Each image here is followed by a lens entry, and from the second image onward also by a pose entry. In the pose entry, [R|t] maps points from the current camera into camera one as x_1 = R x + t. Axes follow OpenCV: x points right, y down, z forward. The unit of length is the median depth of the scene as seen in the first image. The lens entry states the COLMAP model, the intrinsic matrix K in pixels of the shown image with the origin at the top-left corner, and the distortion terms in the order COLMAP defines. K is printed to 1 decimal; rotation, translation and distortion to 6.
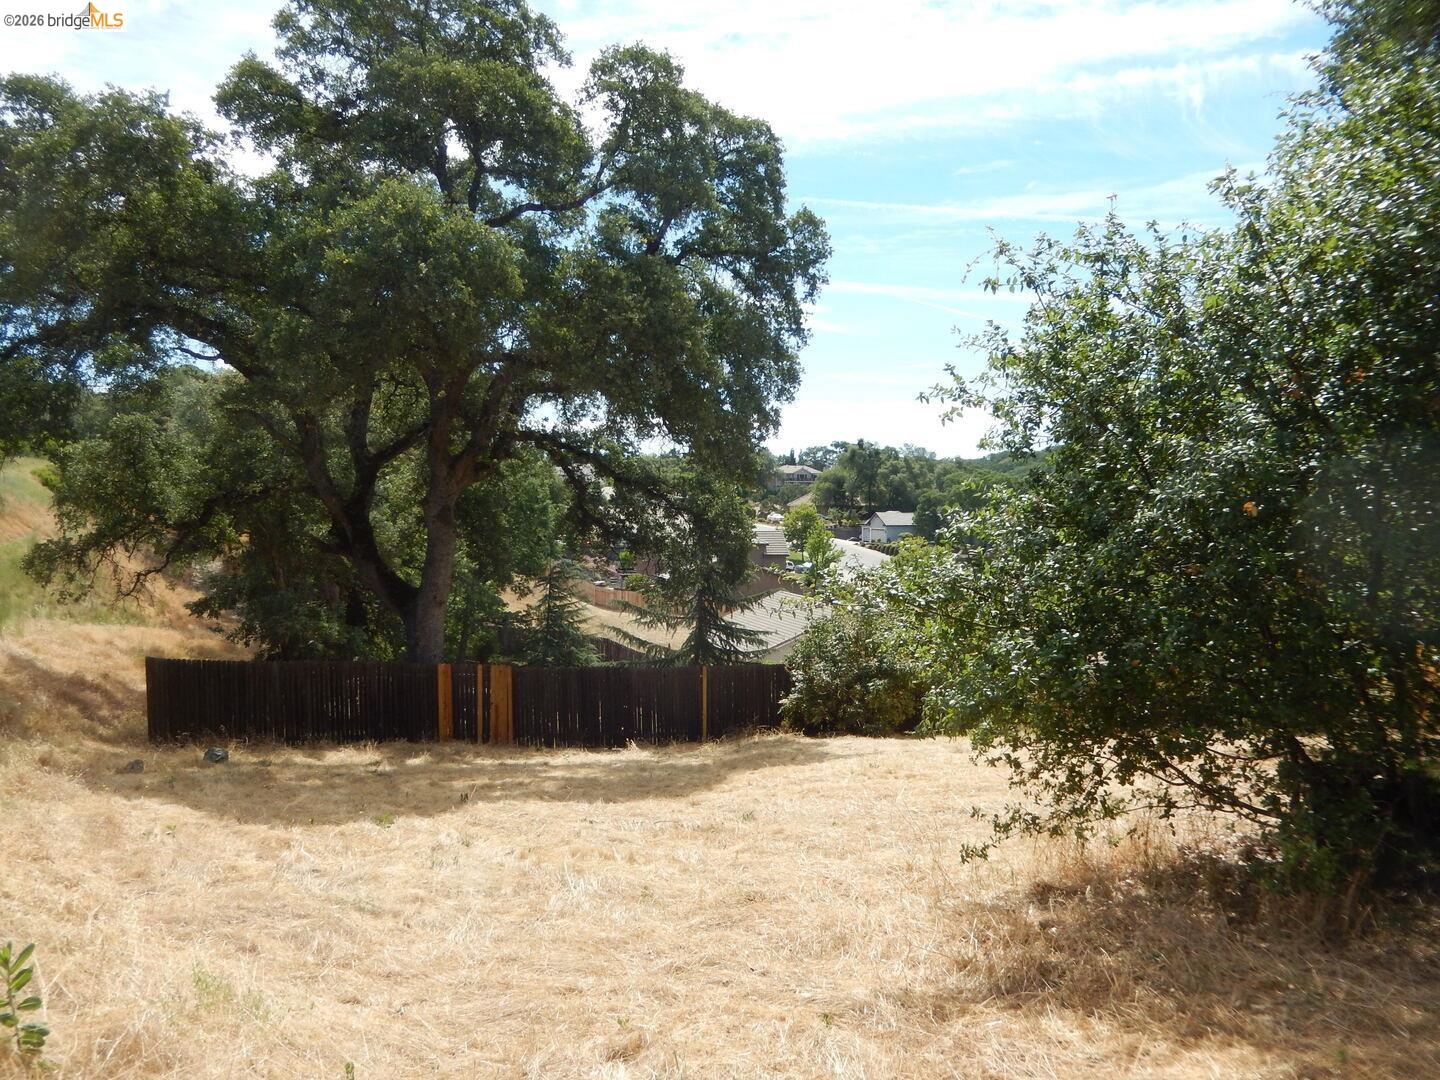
lens RADIAL K [[1176.8, 0, 709.4], [0, 1176.8, 528.8], [0, 0, 1]] dist [-0.040408, 0.012091]
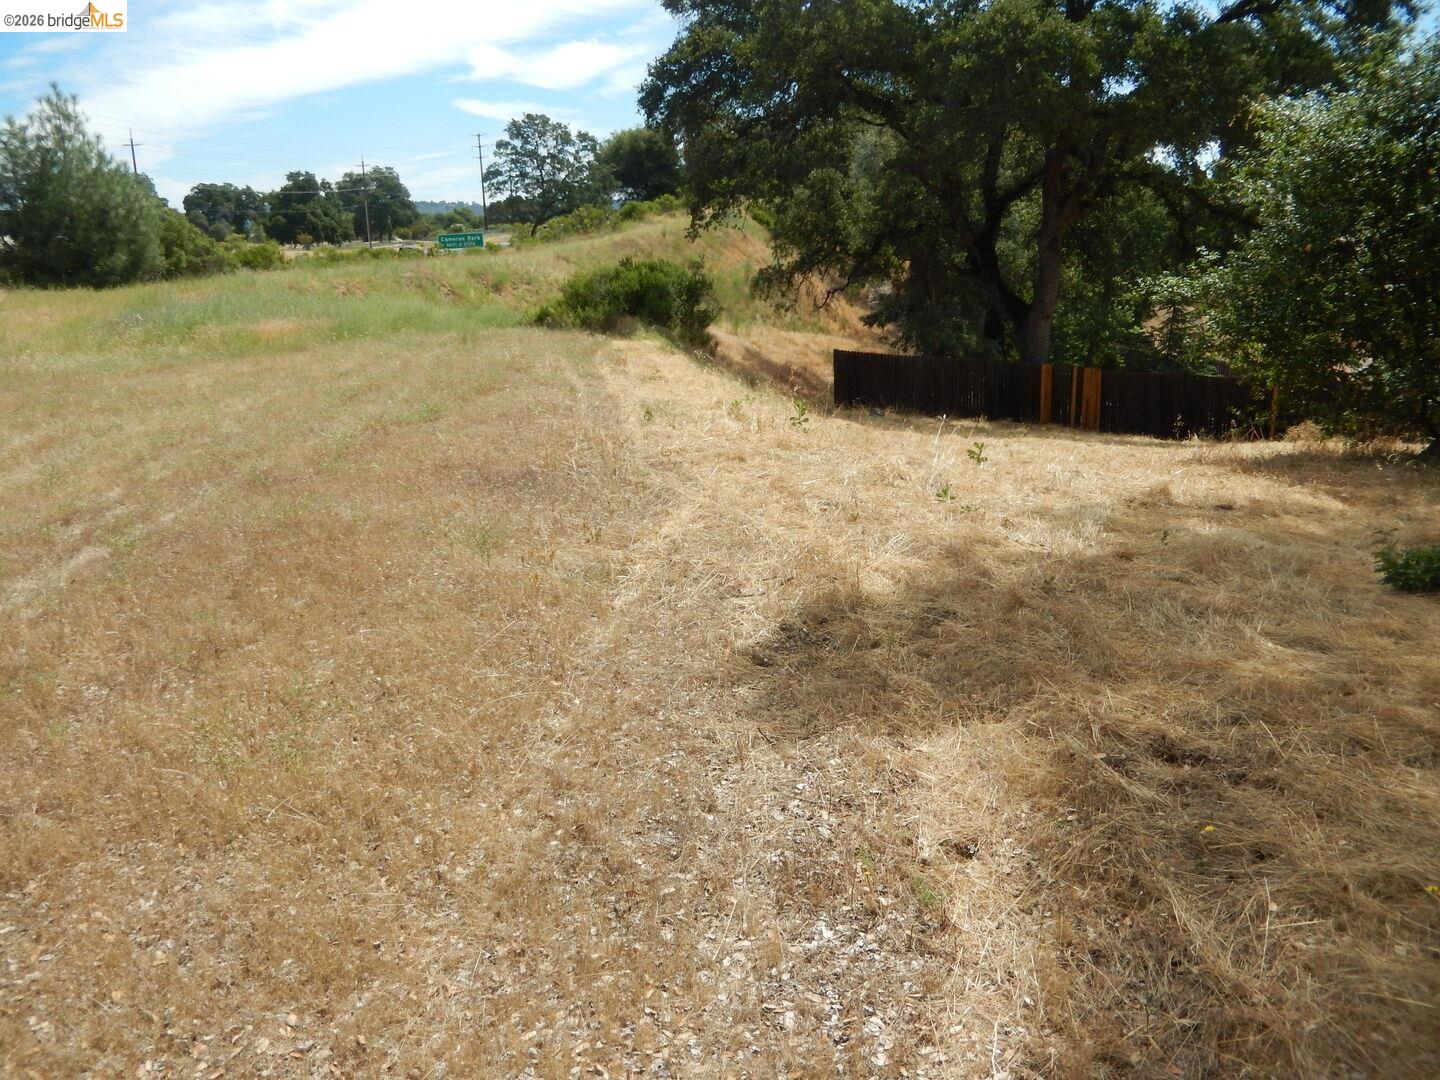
lens RADIAL K [[1176.8, 0, 720.2], [0, 1176.8, 529.0], [0, 0, 1]] dist [-0.040408, 0.012091]
pose [[0.857163, 0.108683, -0.503448, 0.112139], [0.009004, 0.974171, 0.225632, -0.001272], [0.514967, -0.197936, 0.834044, -0.241486]]
